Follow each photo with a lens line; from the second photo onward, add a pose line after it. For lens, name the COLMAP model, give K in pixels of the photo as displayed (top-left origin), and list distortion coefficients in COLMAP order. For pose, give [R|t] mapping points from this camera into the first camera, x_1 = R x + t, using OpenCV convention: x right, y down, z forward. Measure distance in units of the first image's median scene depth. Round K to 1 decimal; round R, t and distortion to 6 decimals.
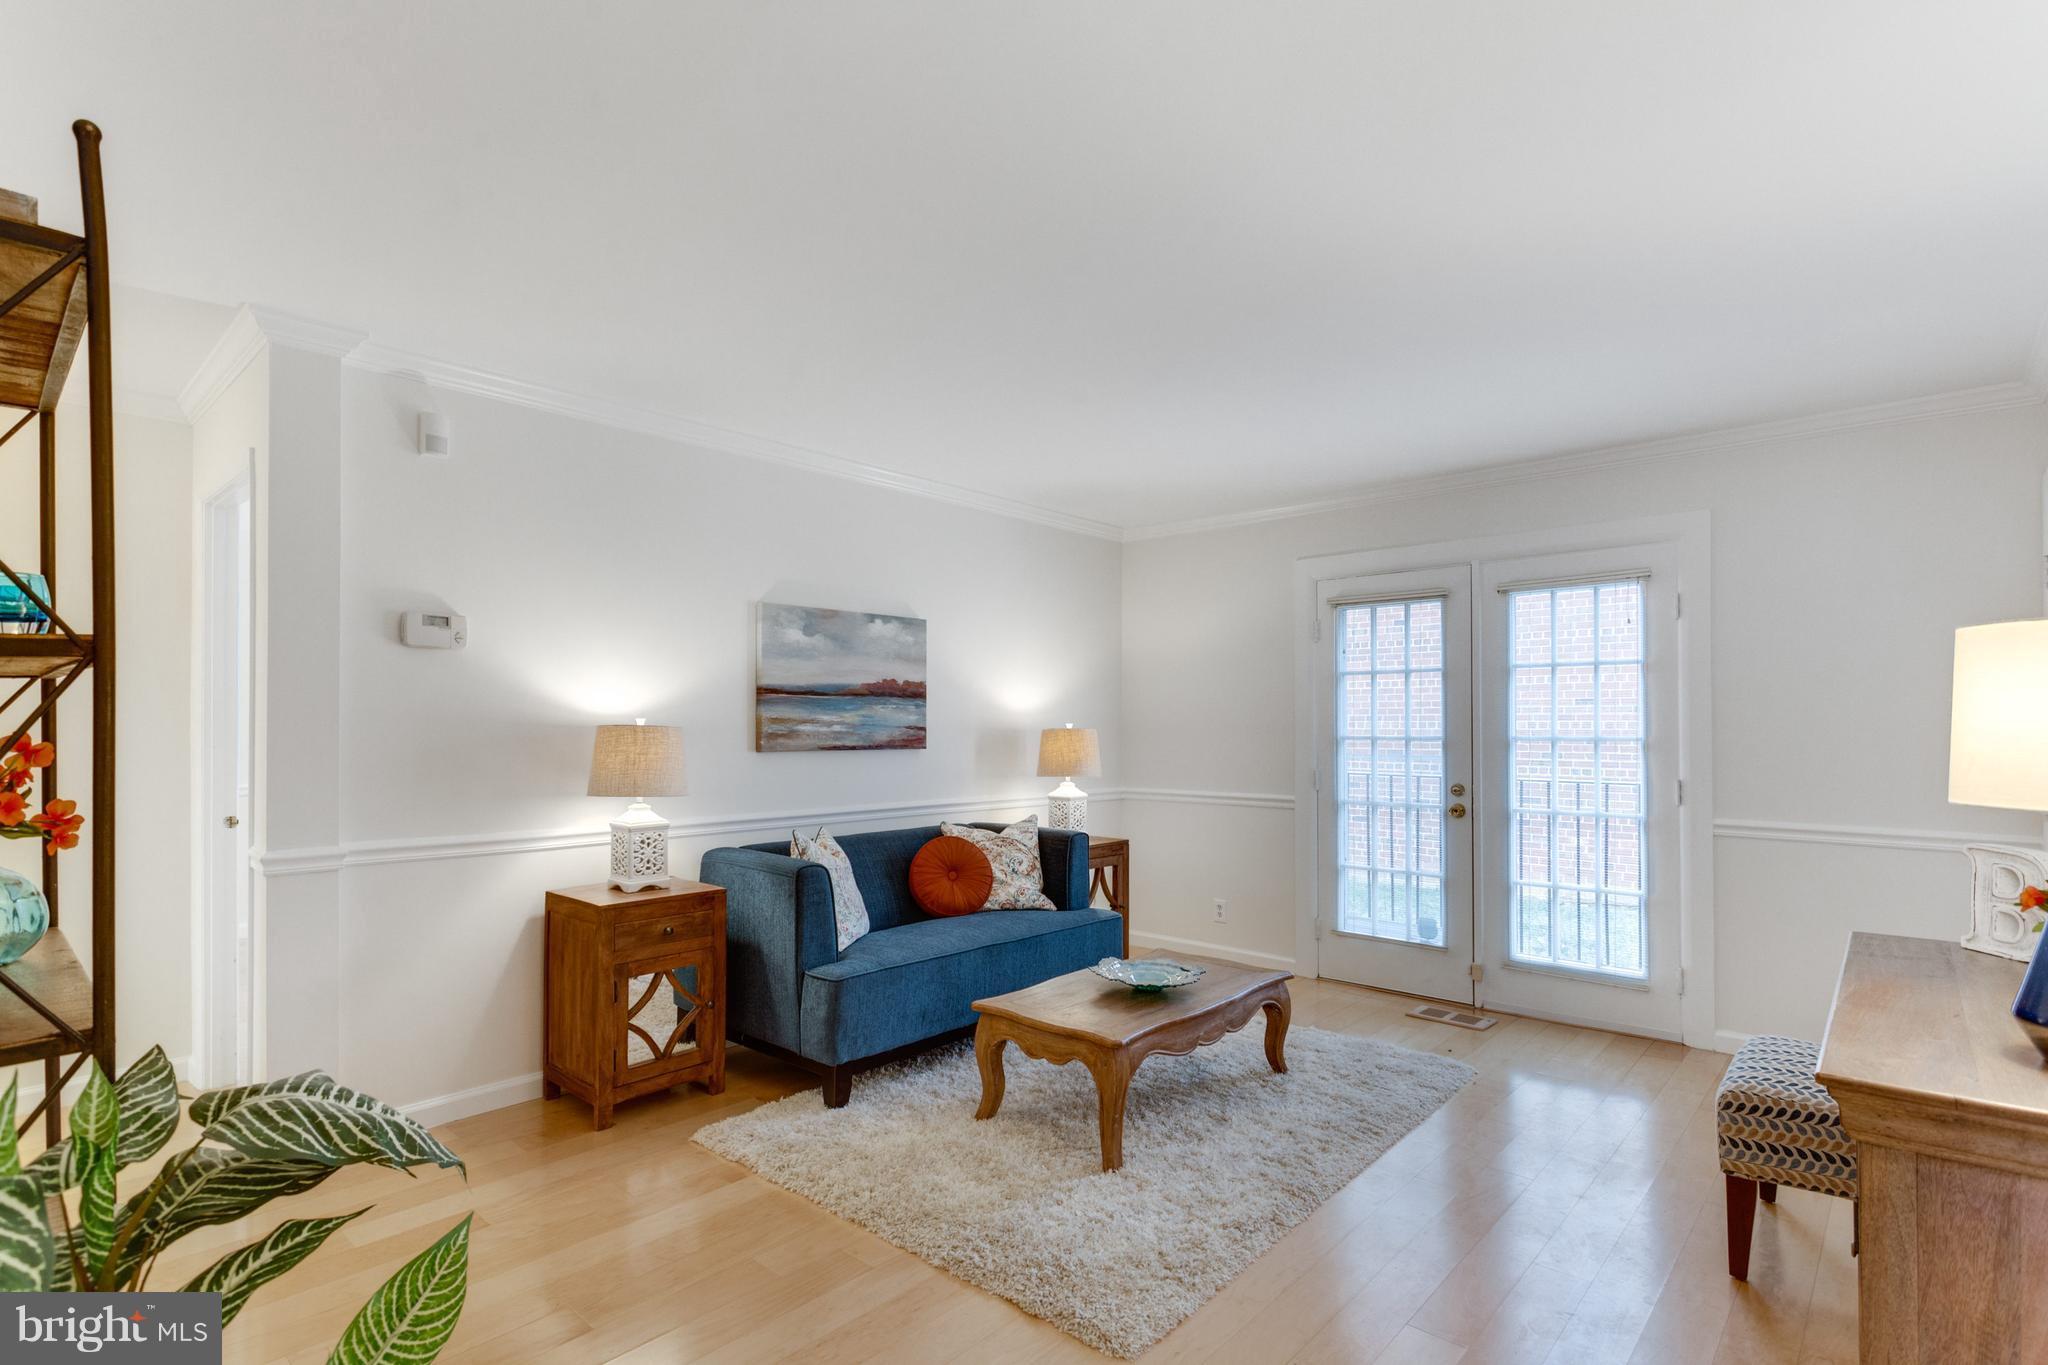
lens RADIAL K [[980.5, 0, 1003.2], [0, 980.5, 687.5], [0, 0, 1]] dist [0.004305, -0.000772]
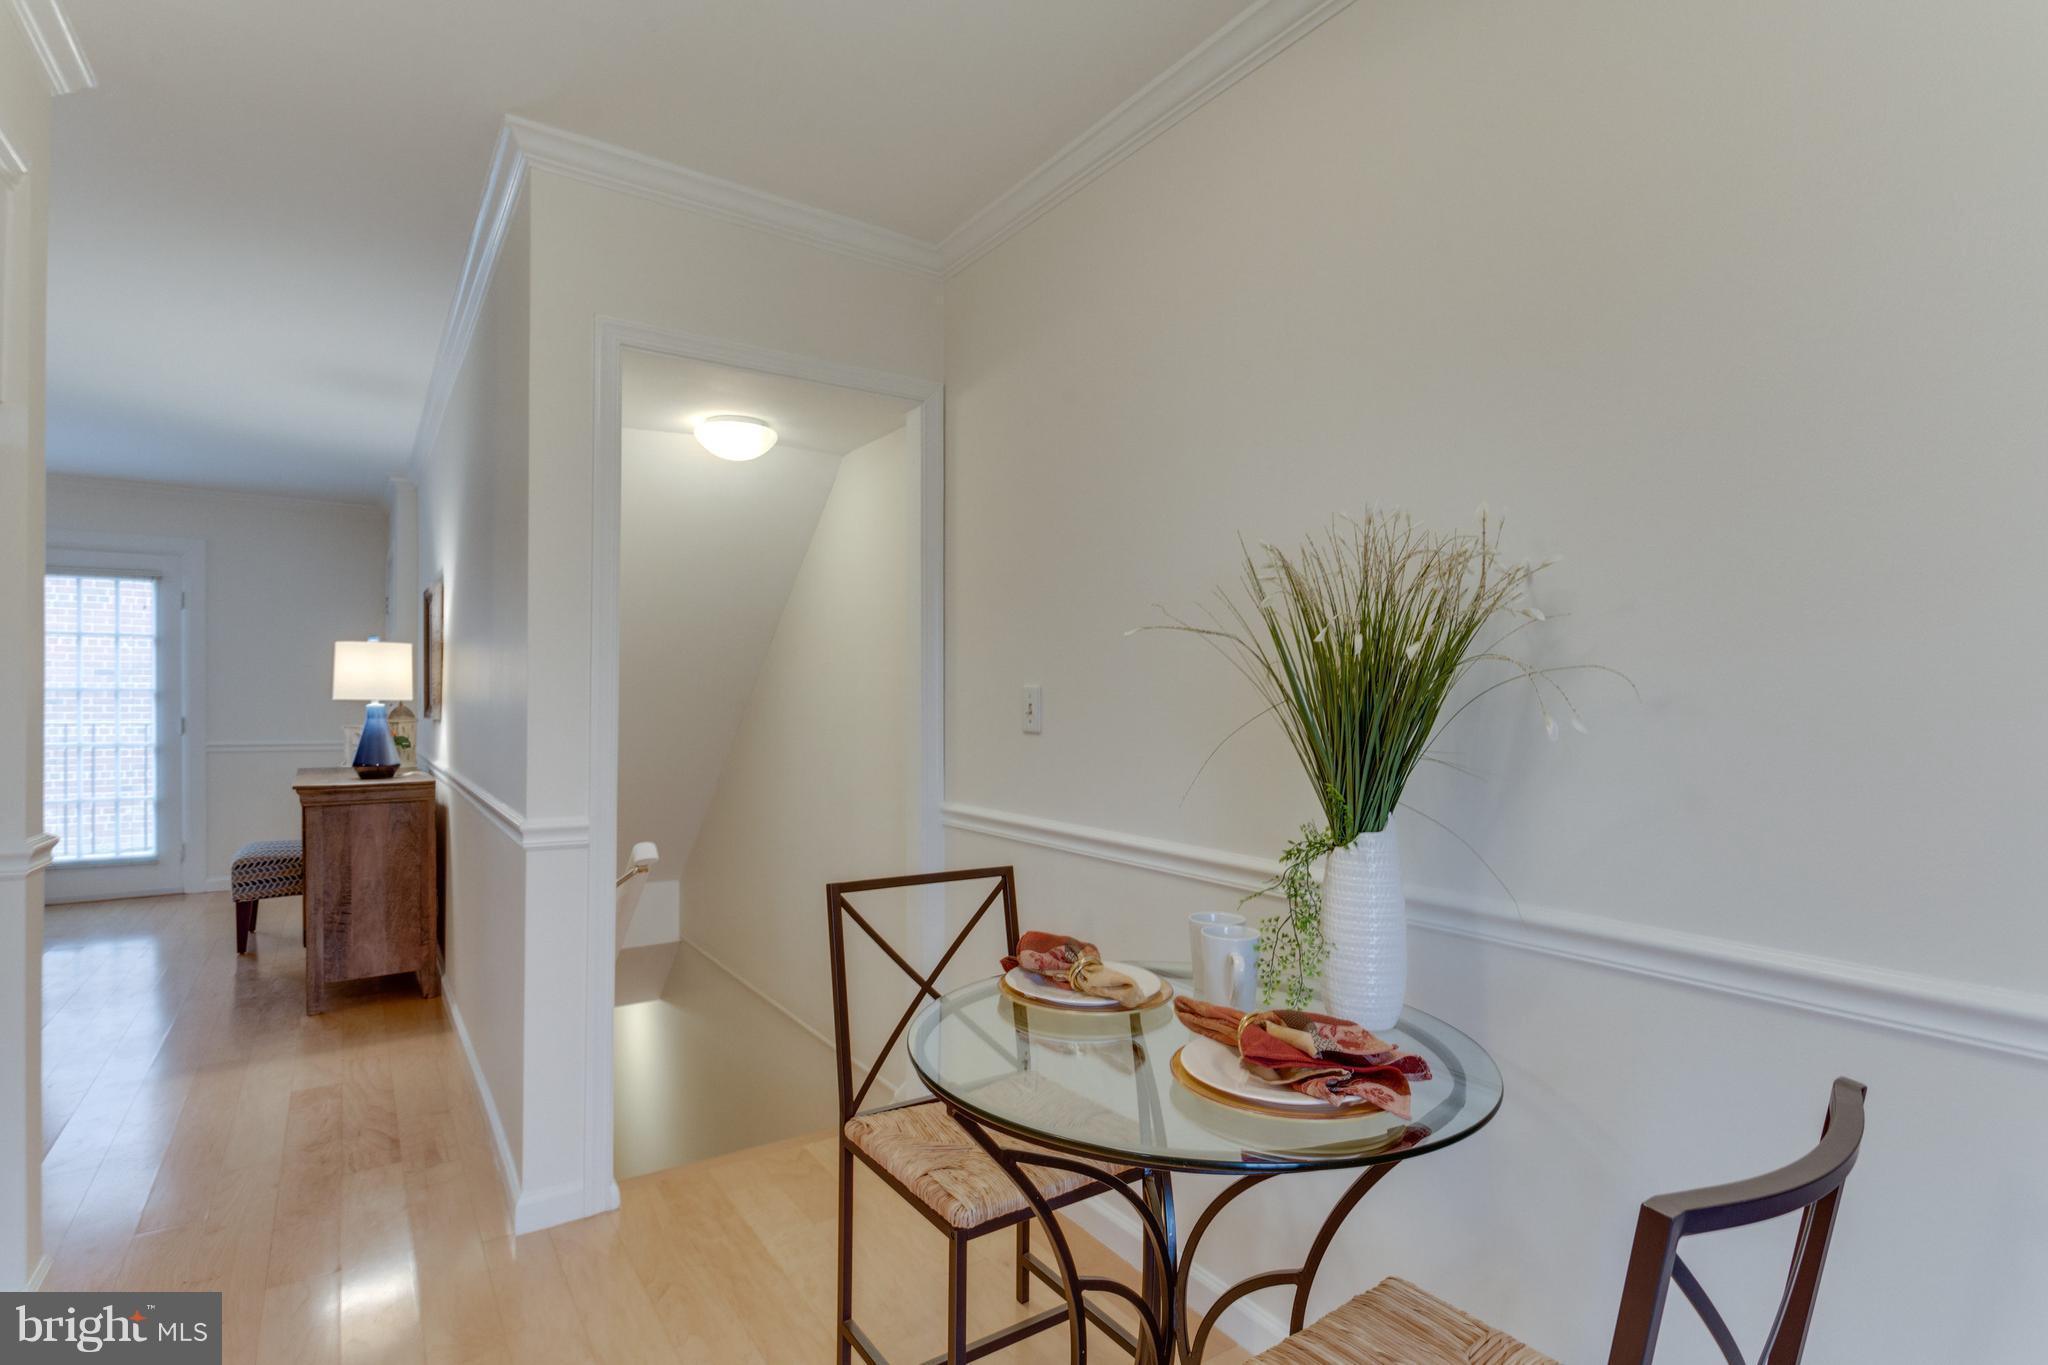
lens RADIAL K [[980.5, 0, 1003.2], [0, 980.5, 687.5], [0, 0, 1]] dist [0.004305, -0.000772]
pose [[0.215487, -0.005274, 0.976492, -0.512840], [-0.019120, 0.999771, 0.009619, 0.011584], [-0.976320, -0.020744, 0.215337, -0.549774]]
